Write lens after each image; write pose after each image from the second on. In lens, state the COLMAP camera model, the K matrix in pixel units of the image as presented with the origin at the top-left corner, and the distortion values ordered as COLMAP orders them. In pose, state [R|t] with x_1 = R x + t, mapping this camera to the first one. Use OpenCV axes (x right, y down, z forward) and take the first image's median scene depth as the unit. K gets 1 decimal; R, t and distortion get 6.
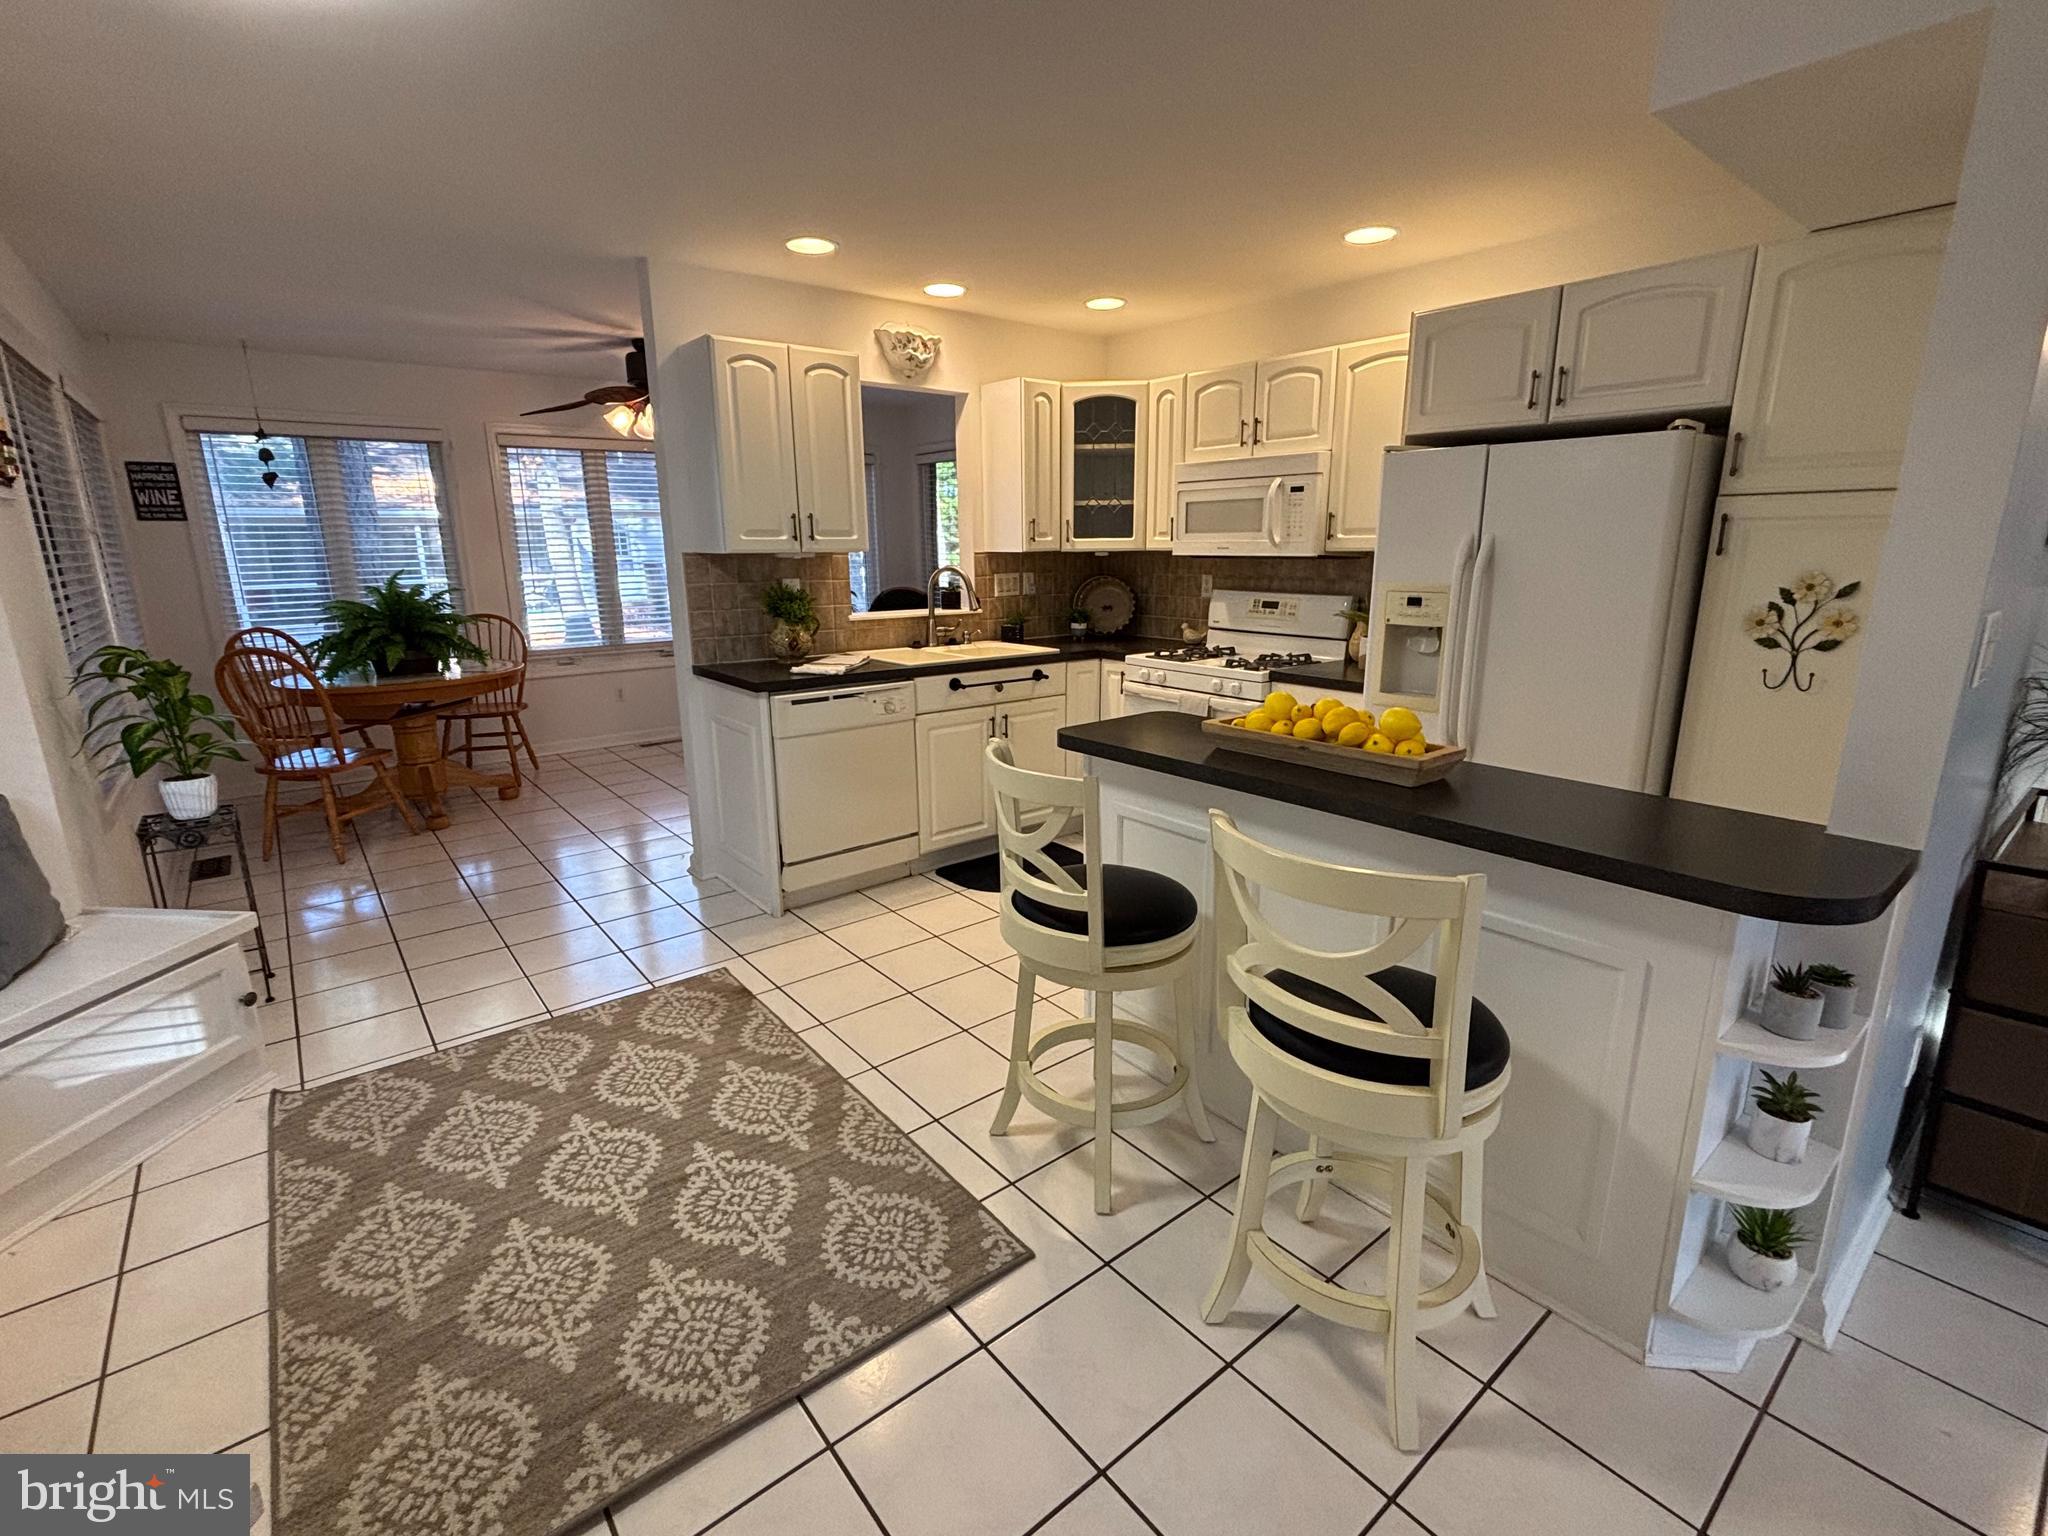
lens RADIAL K [[918.6, 0, 1022.2], [0, 918.6, 795.5], [0, 0, 1]] dist [-0.025285, -0.000091]
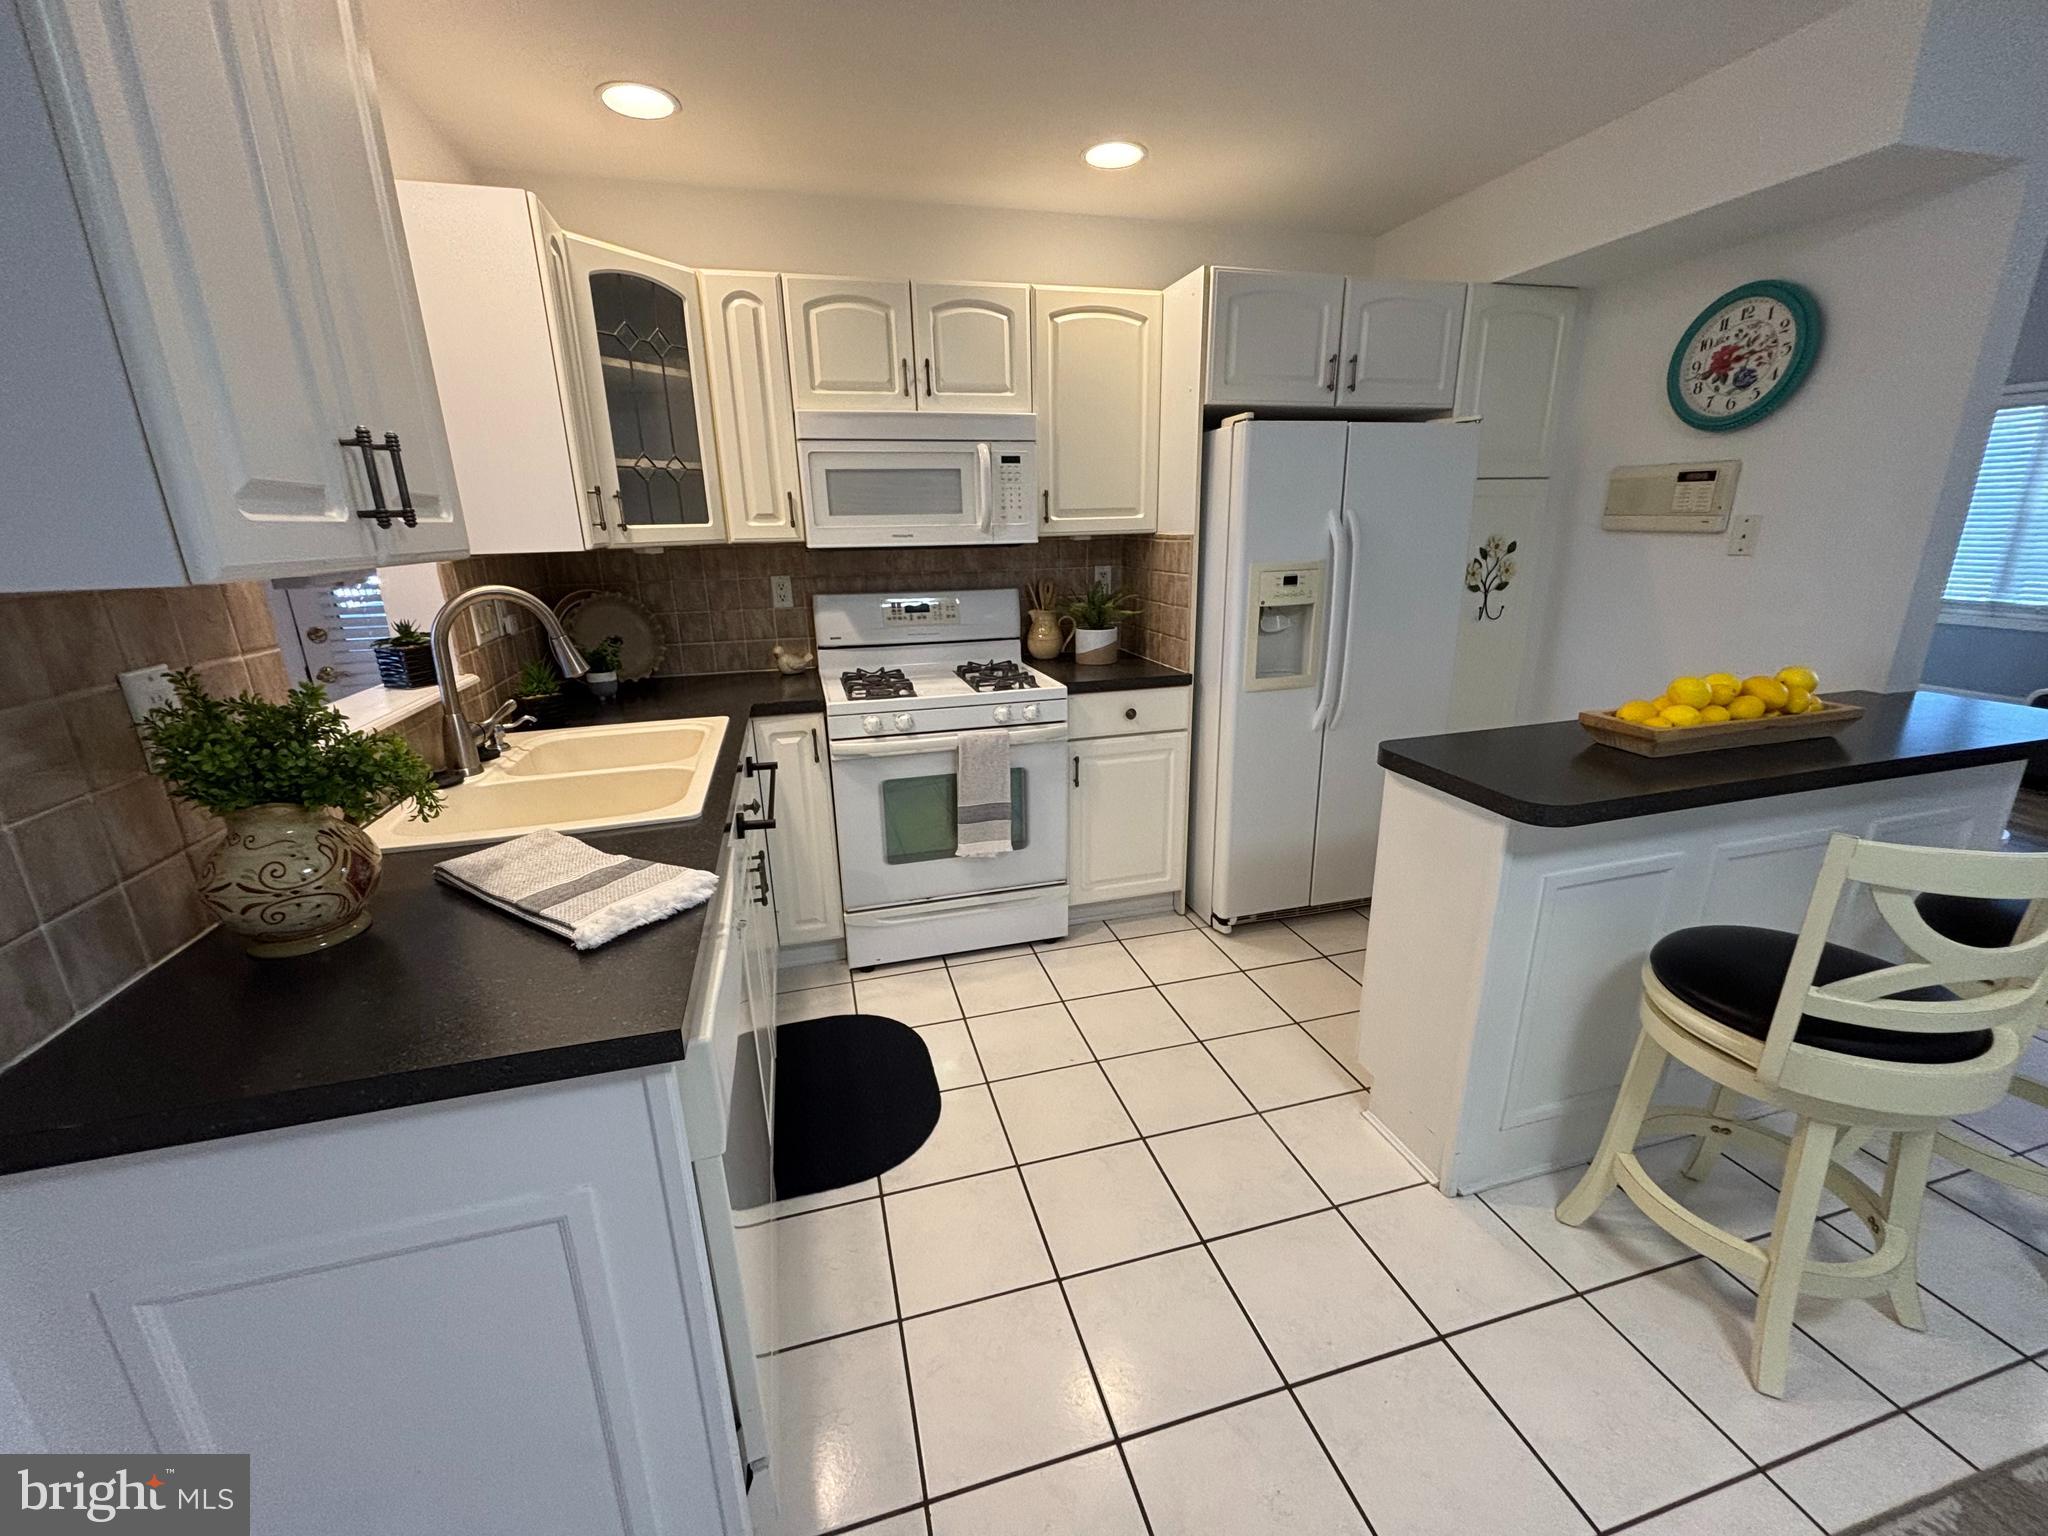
lens RADIAL K [[820.9, 0, 1024.0], [0, 820.9, 768.0], [0, 0, 1]] dist [0.010373, -0.013660]
pose [[0.408276, -0.259005, 0.875344, -0.382333], [0.260403, 0.952106, 0.160262, -0.178694], [-0.874929, 0.162511, 0.456168, 0.665969]]
